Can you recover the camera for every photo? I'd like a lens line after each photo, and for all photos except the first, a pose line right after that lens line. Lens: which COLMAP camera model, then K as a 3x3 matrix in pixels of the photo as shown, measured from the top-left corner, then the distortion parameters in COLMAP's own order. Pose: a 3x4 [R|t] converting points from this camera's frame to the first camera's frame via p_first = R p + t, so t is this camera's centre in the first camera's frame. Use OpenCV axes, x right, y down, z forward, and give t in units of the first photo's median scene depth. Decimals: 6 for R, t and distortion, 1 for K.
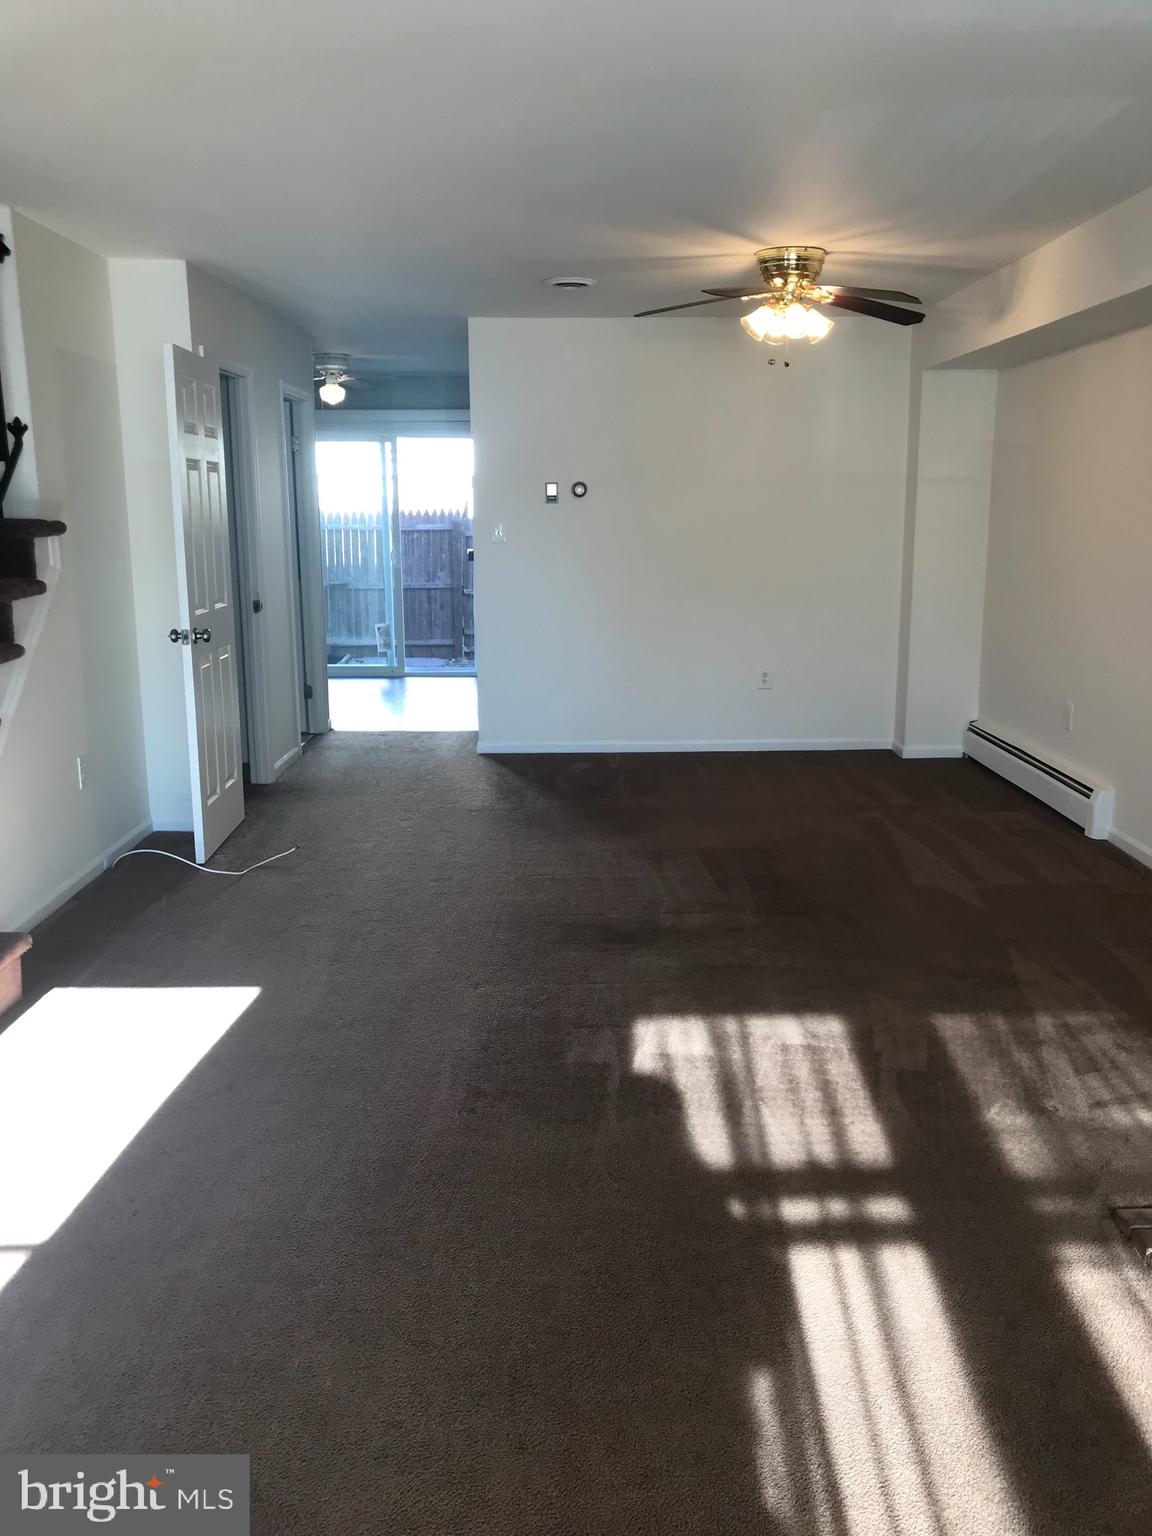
lens RADIAL K [[1271.4, 0, 577.1], [0, 1271.4, 770.2], [0, 0, 1]] dist [0.029906, -0.042117]
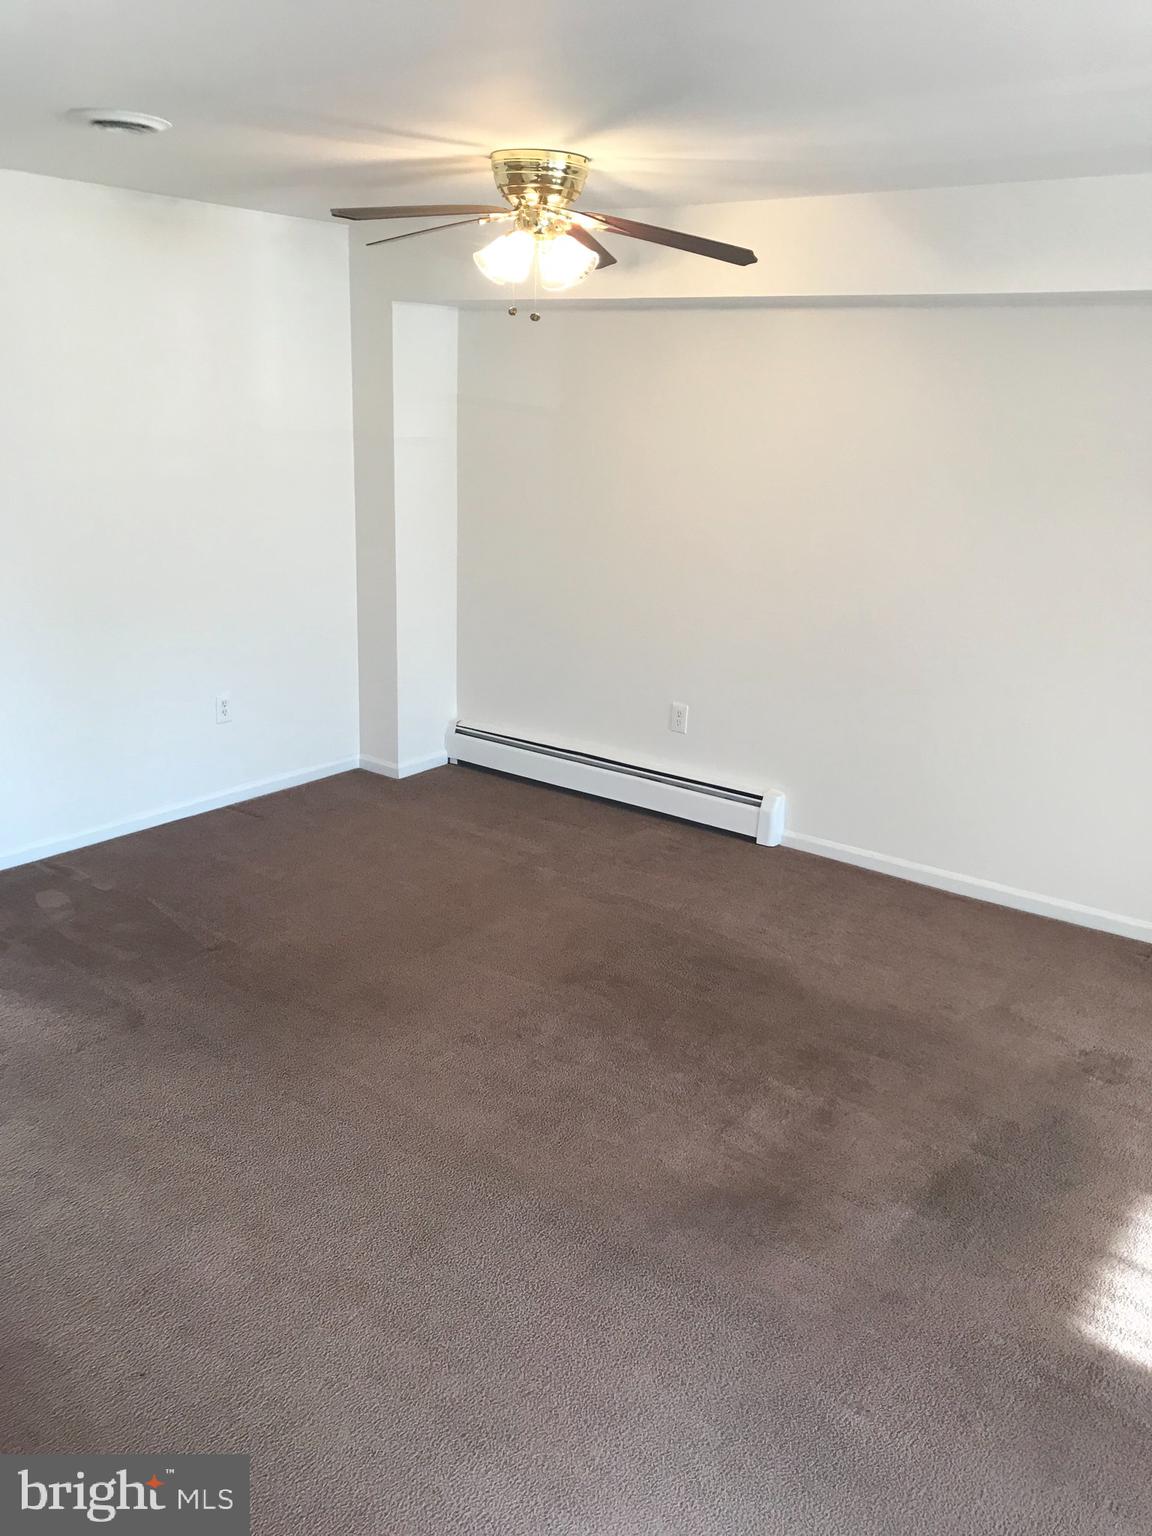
lens RADIAL K [[1271.4, 0, 576.0], [0, 1271.4, 760.9], [0, 0, 1]] dist [0.029906, -0.042117]
pose [[0.611776, -0.199094, 0.765566, -0.401917], [0.128919, 0.979963, 0.151829, -0.173239], [-0.780455, 0.005811, 0.625185, 0.515761]]
